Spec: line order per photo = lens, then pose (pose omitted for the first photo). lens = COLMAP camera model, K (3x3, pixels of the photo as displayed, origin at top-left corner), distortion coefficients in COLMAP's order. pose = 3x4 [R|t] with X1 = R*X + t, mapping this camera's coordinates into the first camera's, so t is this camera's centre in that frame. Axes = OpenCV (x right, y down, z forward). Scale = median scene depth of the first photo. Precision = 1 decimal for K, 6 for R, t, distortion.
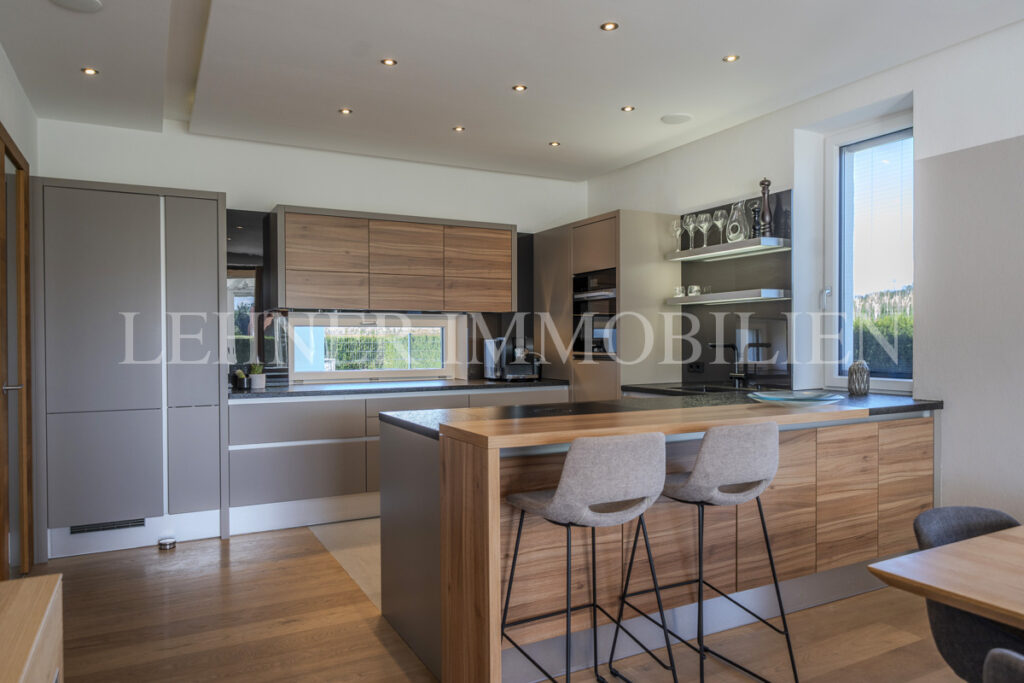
lens RADIAL K [[683.9, 0, 515.3], [0, 683.9, 349.6], [0, 0, 1]] dist [0.001575, -0.001079]
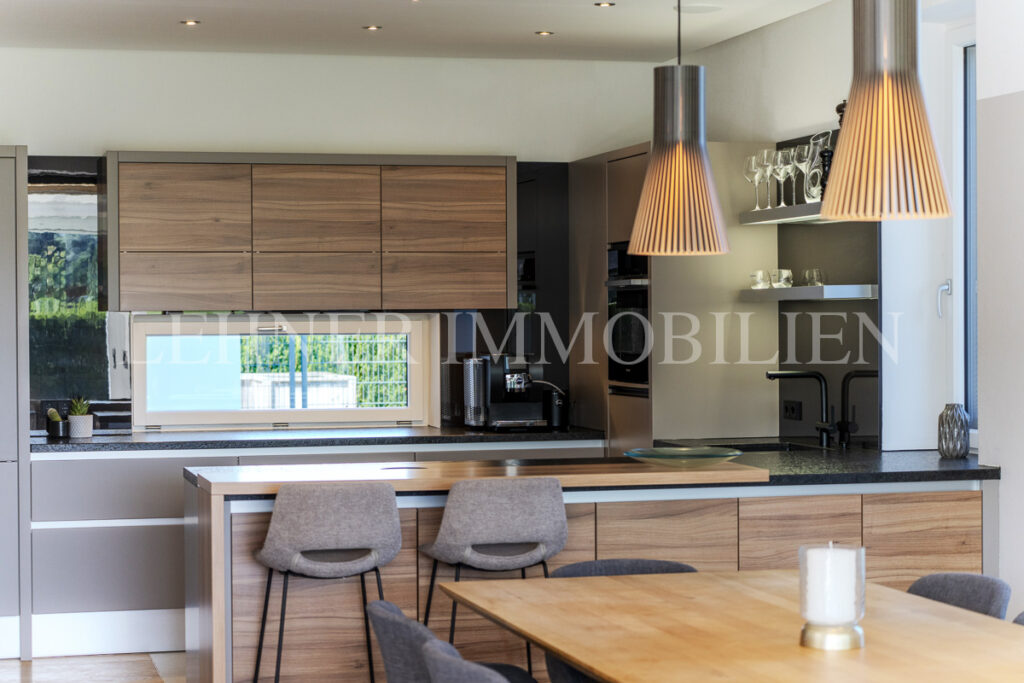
lens RADIAL K [[2102.1, 0, 512.0], [0, 2102.1, 341.5], [0, 0, 1]] dist [0.026502, -0.209396]
pose [[0.971608, 0.001788, -0.236591, 0.496328], [-0.001419, 0.999997, 0.001730, -0.038013], [0.236594, -0.001345, 0.971608, -0.840084]]
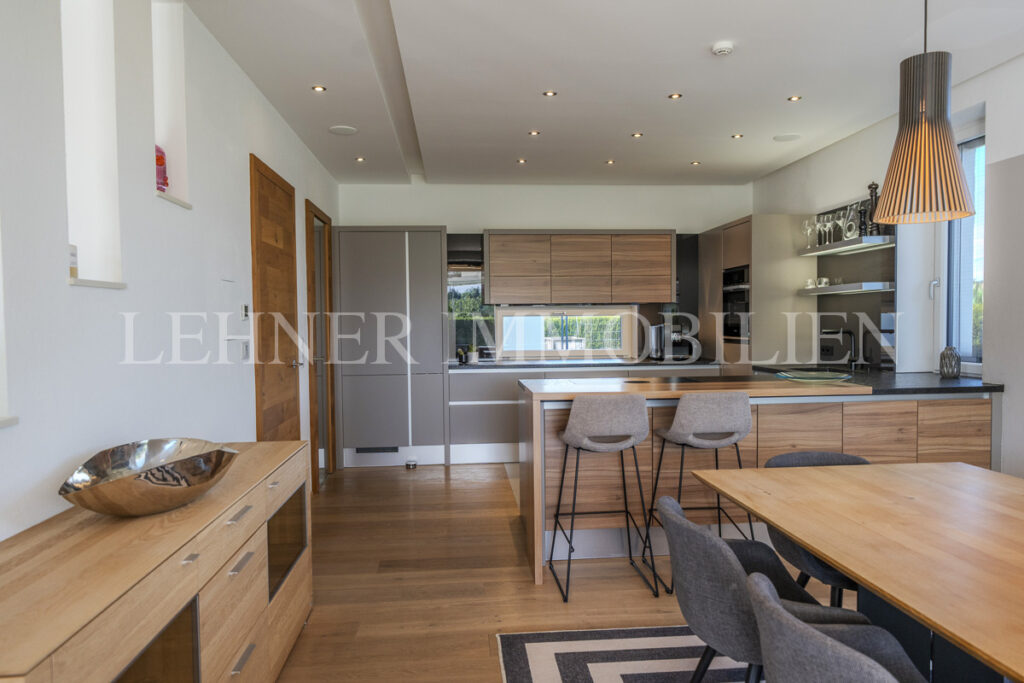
lens RADIAL K [[673.0, 0, 516.7], [0, 673.0, 347.4], [0, 0, 1]] dist [-0.002787, 0.002555]
pose [[0.919867, 0.009571, -0.392113, 0.251209], [0.001883, 0.999583, 0.028816, -0.013541], [0.392225, -0.027245, 0.919466, -0.230456]]
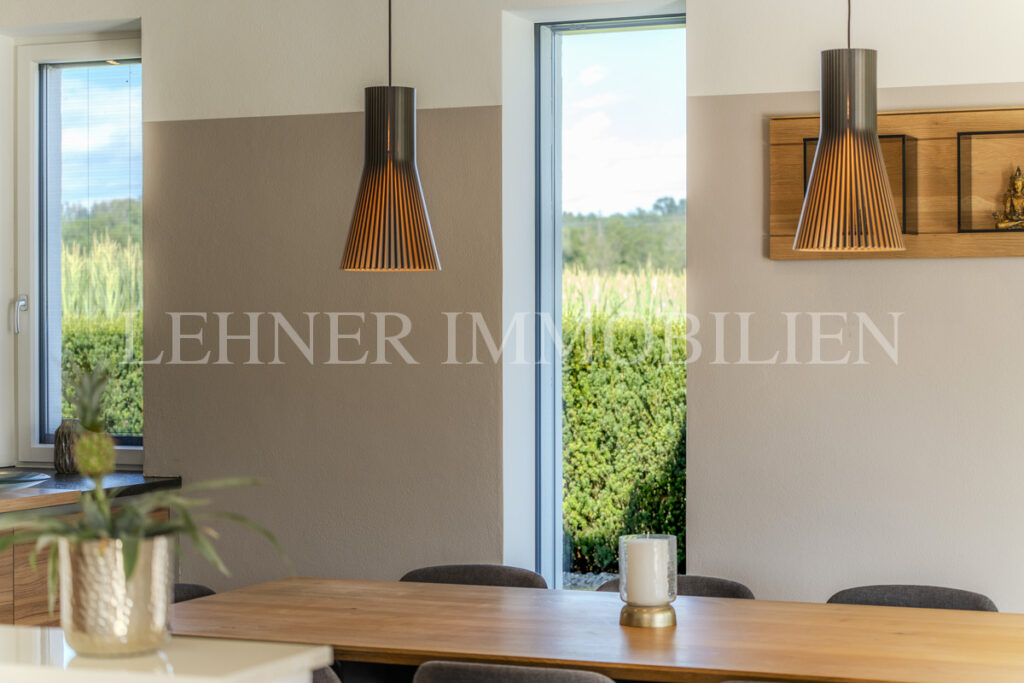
lens RADIAL K [[2102.1, 0, 512.0], [0, 2102.1, 341.5], [0, 0, 1]] dist [0.026502, -0.209396]
pose [[0.784749, -0.002742, 0.619807, -0.330184], [0.006216, 0.999975, -0.003446, -0.040204], [-0.619782, 0.006557, 0.784746, -0.673799]]
